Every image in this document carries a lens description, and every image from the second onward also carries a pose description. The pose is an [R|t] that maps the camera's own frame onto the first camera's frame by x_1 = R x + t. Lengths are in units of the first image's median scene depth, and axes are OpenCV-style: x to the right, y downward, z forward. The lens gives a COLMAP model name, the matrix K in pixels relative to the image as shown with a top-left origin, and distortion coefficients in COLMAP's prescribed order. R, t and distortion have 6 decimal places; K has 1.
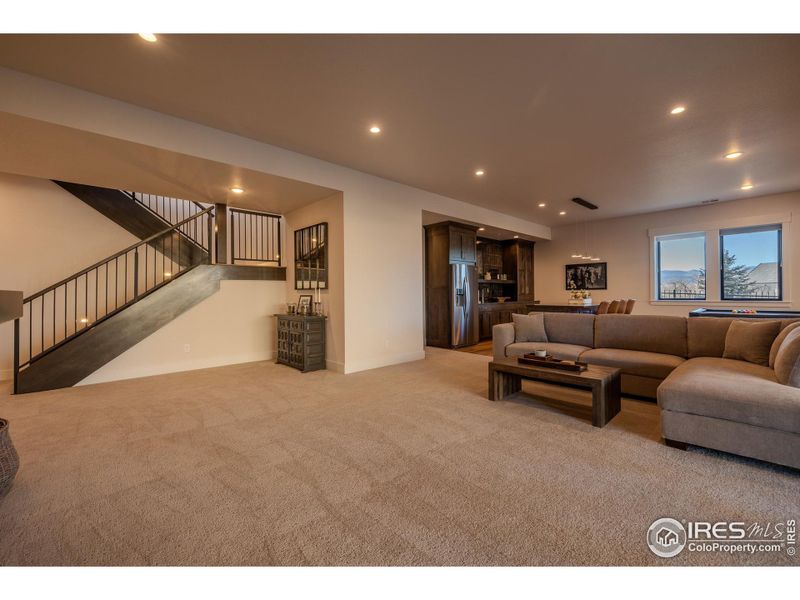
lens RADIAL K [[328.4, 0, 403.6], [0, 328.4, 293.3], [0, 0, 1]] dist [0.009735, -0.000553]
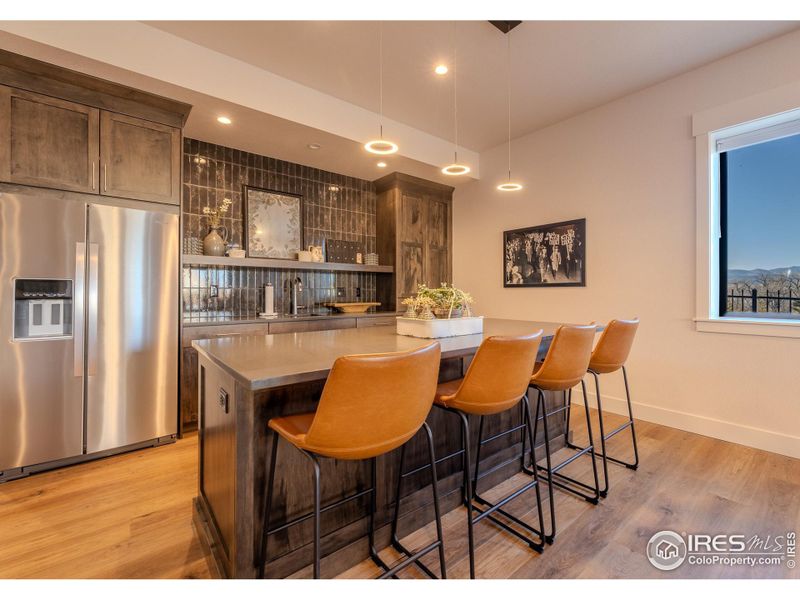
lens RADIAL K [[340.8, 0, 420.3], [0, 340.8, 292.9], [0, 0, 1]] dist [-0.001861, -0.000101]
pose [[0.998259, 0.008937, -0.058294, 0.419951], [-0.008871, 0.999960, 0.001402, -0.002811], [0.058304, -0.000883, 0.998299, 0.549127]]
